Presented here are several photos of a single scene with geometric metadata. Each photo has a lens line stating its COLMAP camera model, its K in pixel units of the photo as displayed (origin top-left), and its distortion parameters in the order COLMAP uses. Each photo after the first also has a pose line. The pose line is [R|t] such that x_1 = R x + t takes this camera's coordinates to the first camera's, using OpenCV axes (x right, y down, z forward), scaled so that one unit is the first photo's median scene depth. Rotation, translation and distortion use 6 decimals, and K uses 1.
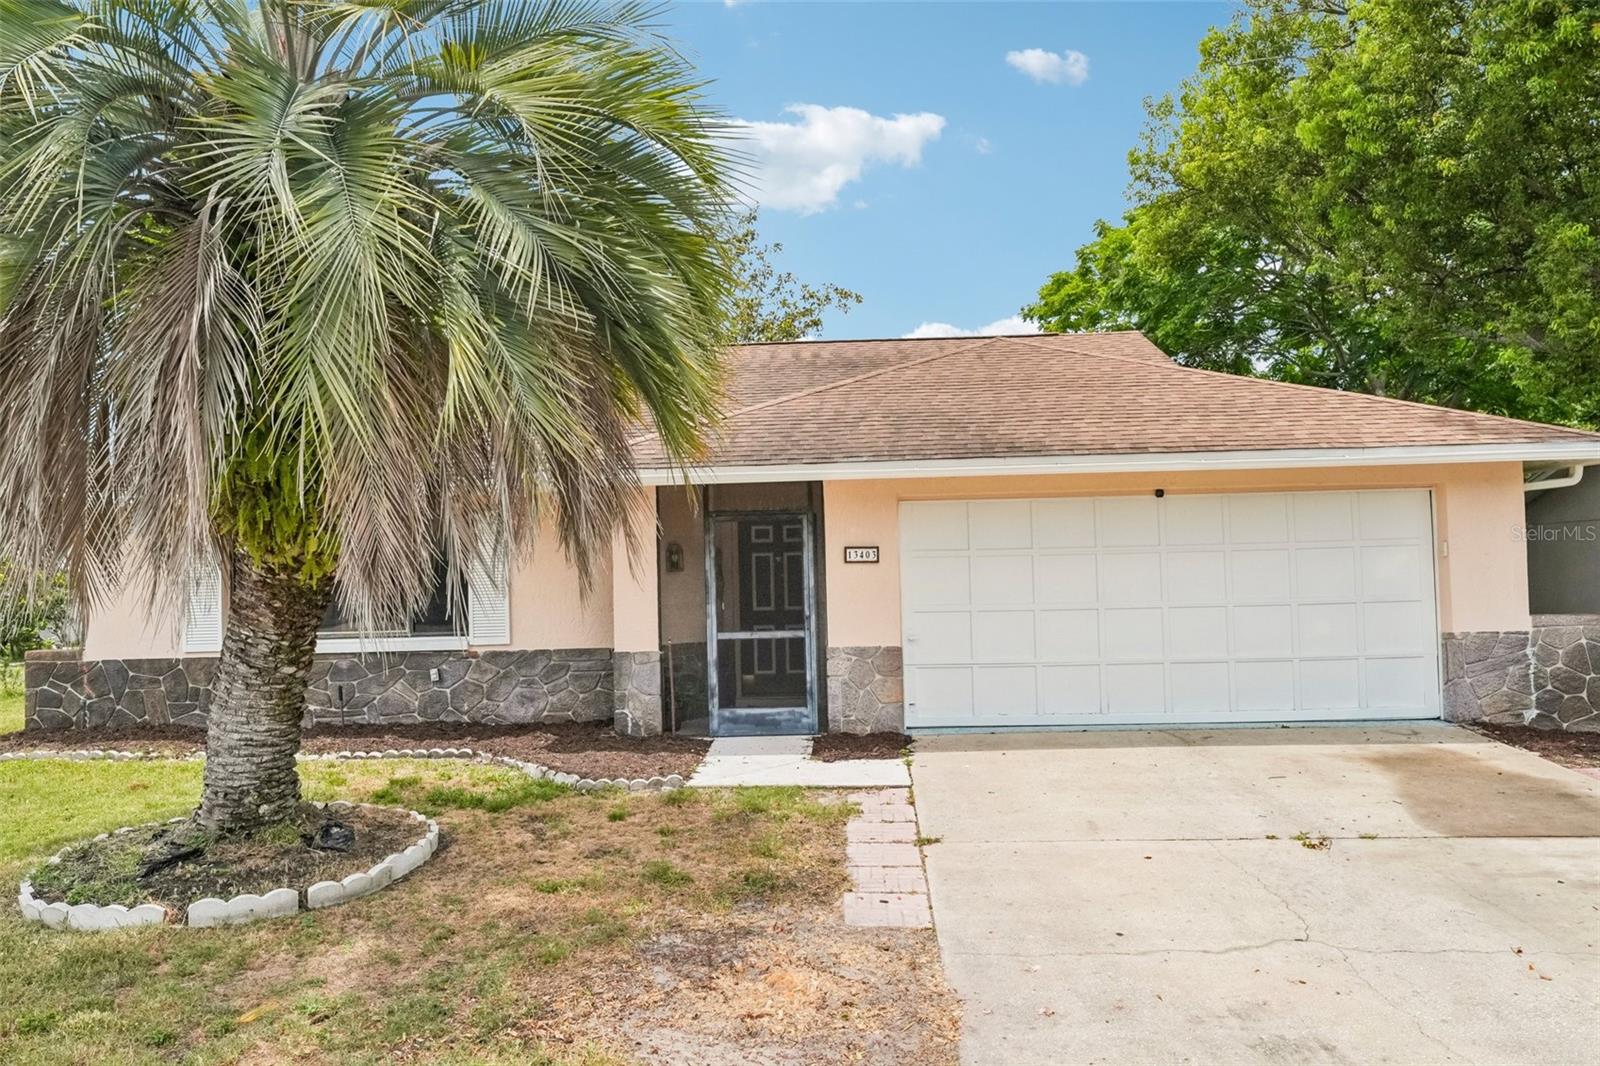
lens RADIAL K [[1156.1, 0, 801.2], [0, 1156.1, 532.2], [0, 0, 1]] dist [-0.002007, -0.003754]
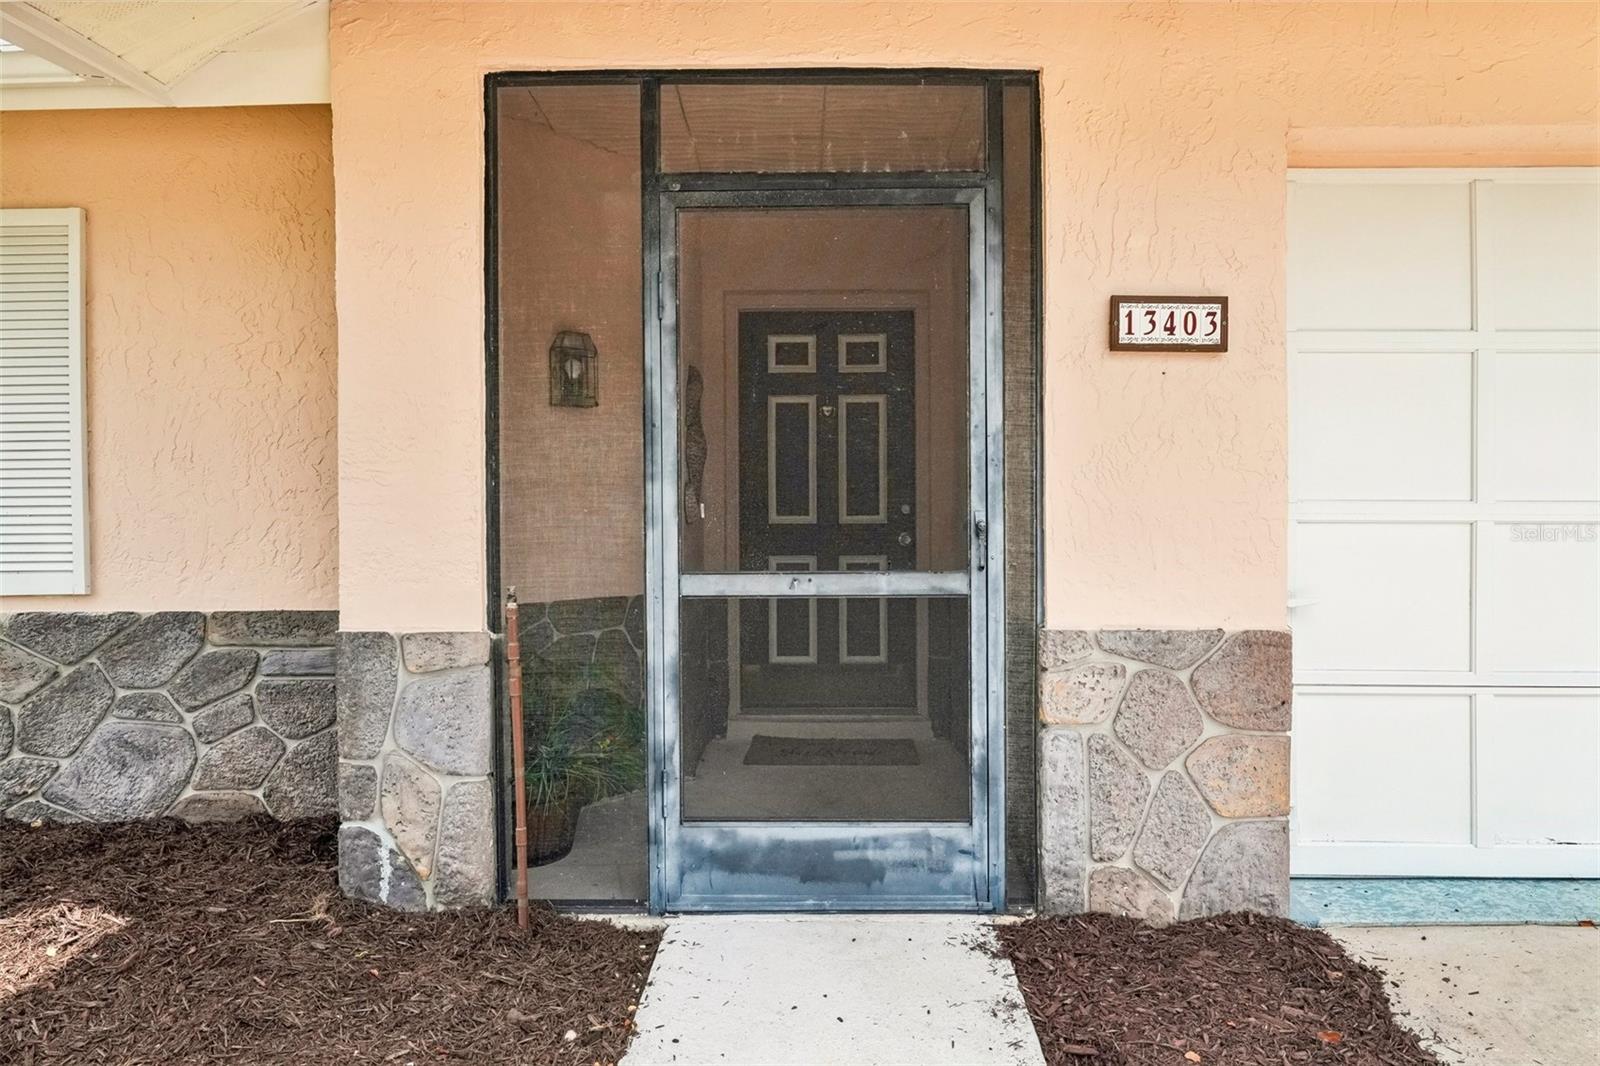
lens RADIAL K [[965.3, 0, 802.9], [0, 965.3, 529.7], [0, 0, 1]] dist [0.000455, 0.003049]
pose [[0.999082, 0.020494, 0.037610, -0.050216], [-0.022121, 0.998814, 0.043370, 0.063584], [-0.036677, -0.044162, 0.998351, 0.746849]]
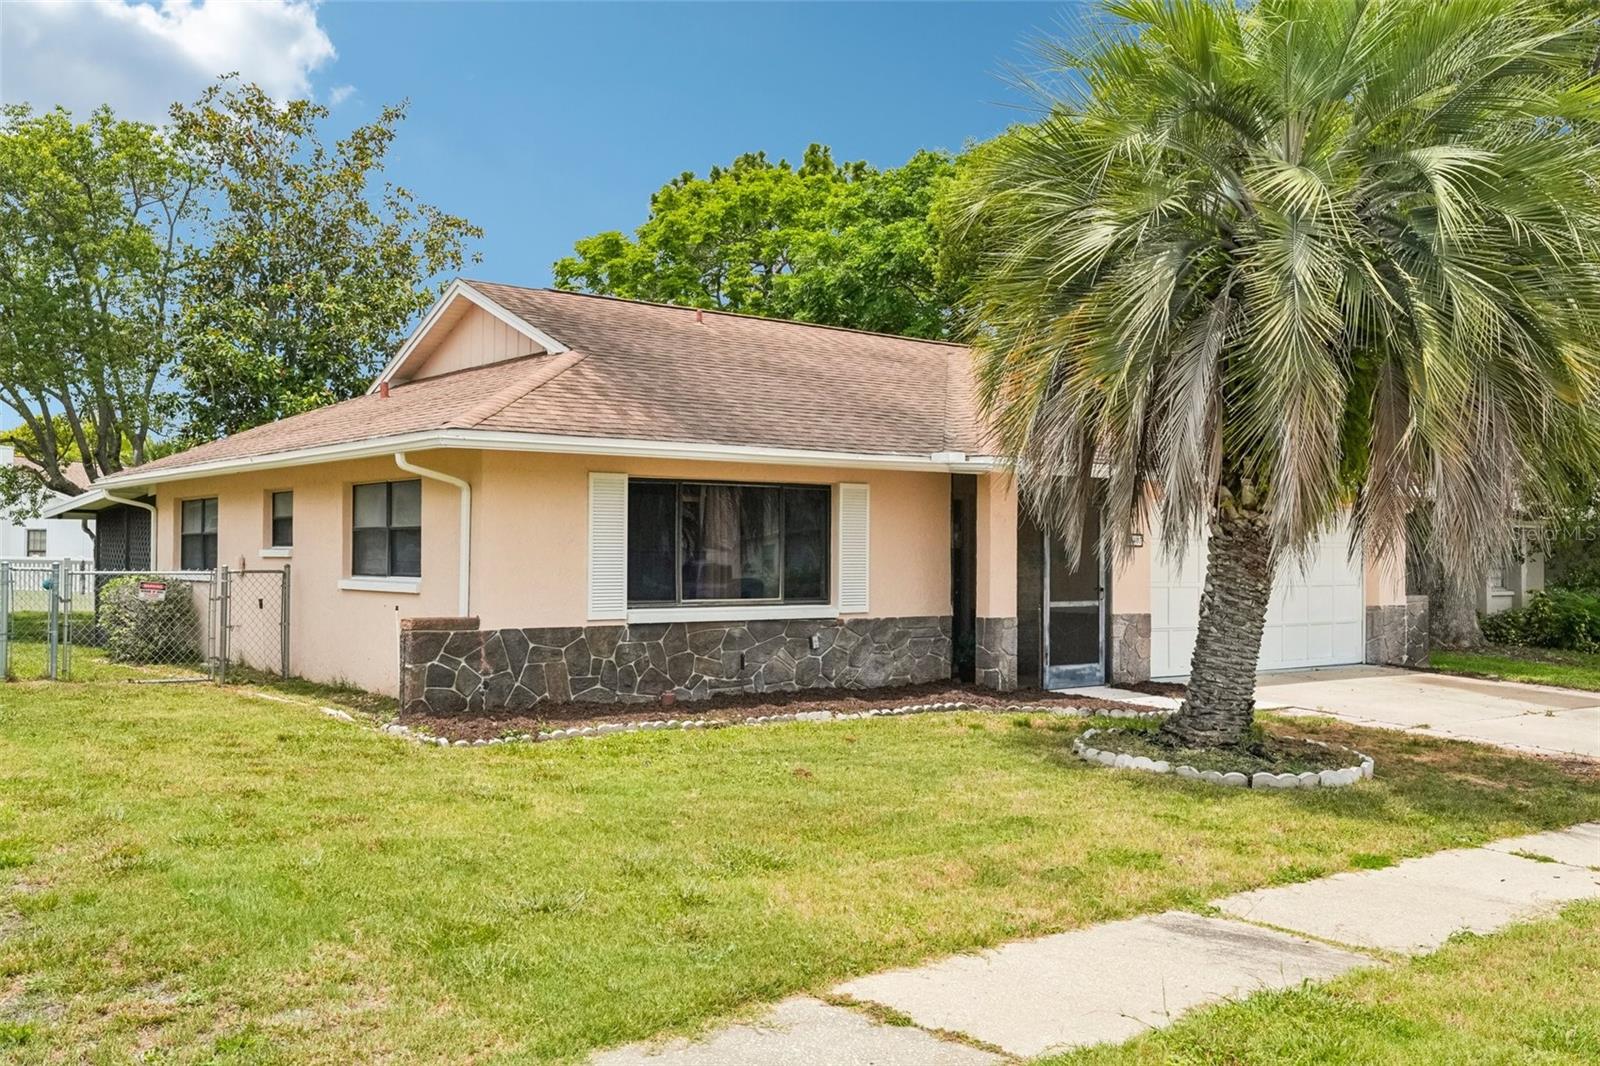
lens RADIAL K [[1494.8, 0, 801.8], [0, 1494.8, 540.5], [0, 0, 1]] dist [-0.000841, 0.000000]
pose [[0.746638, 0.037517, 0.664171, -1.275303], [-0.047440, 0.998869, -0.003093, 0.041581], [-0.663536, -0.029199, 0.747574, 0.033185]]
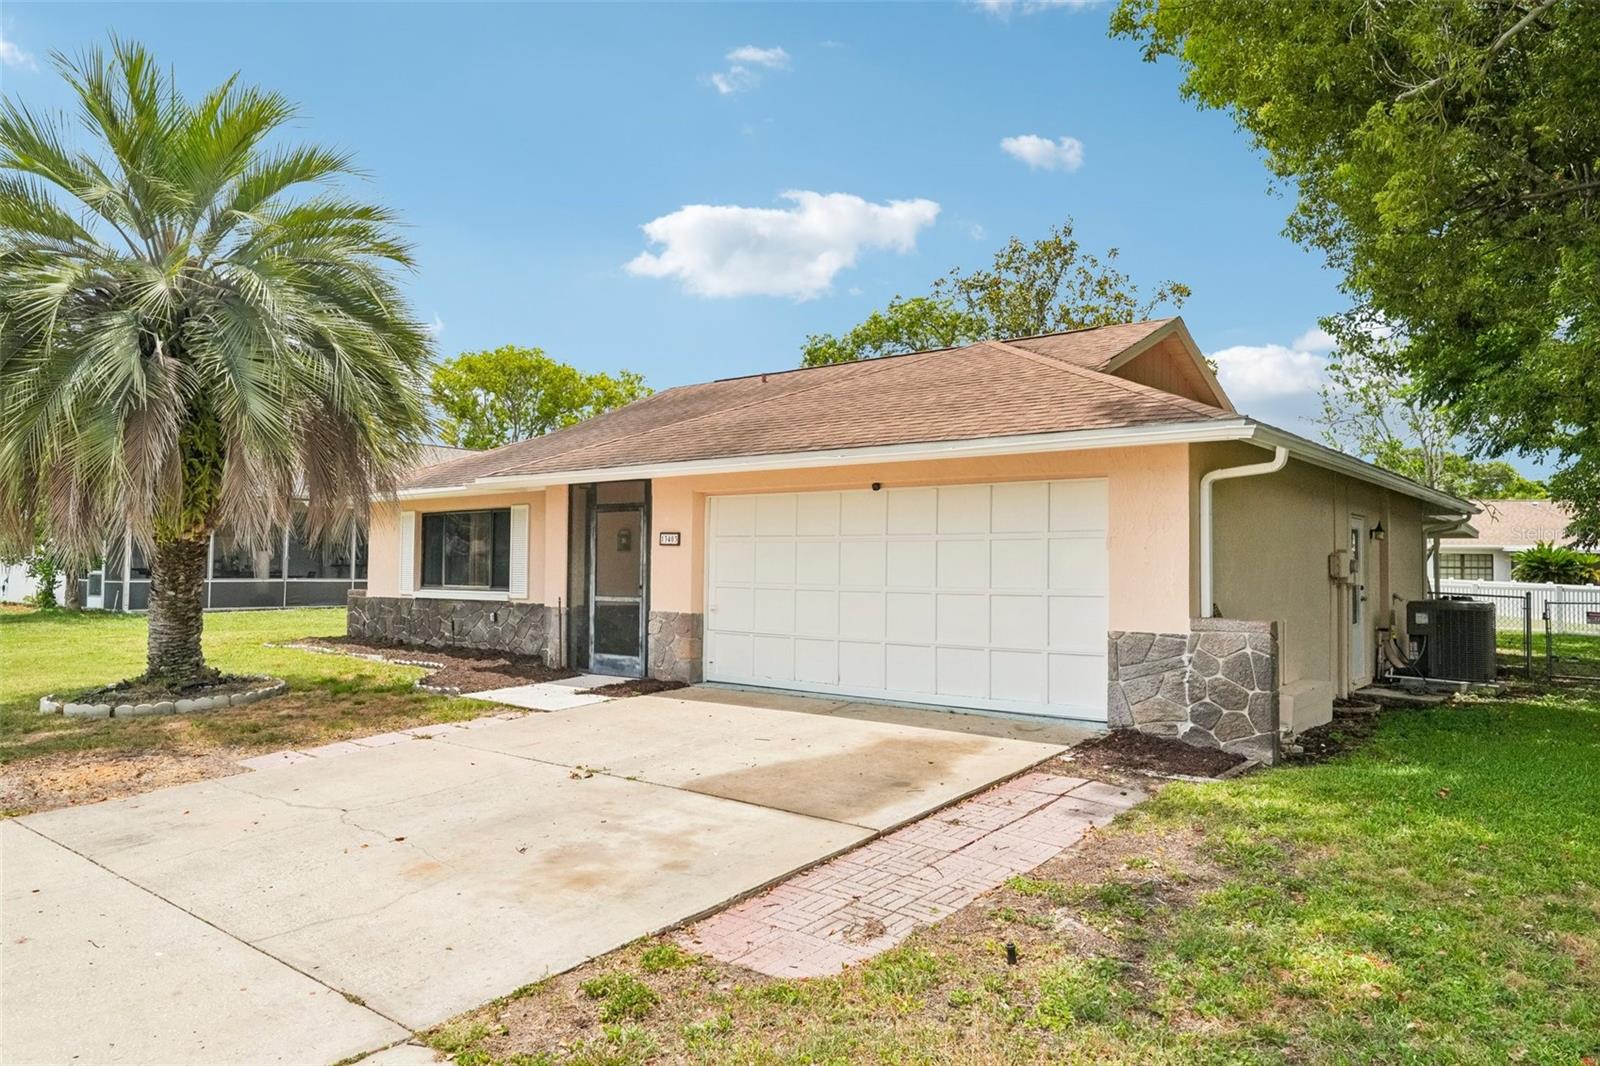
lens RADIAL K [[1080.1, 0, 801.0], [0, 1080.1, 534.9], [0, 0, 1]] dist [-0.004746, -0.002126]
pose [[0.805022, 0.013320, -0.593095, 0.853195], [-0.007405, 0.999896, 0.012405, -0.000057], [0.593198, -0.005595, 0.805037, 0.143793]]
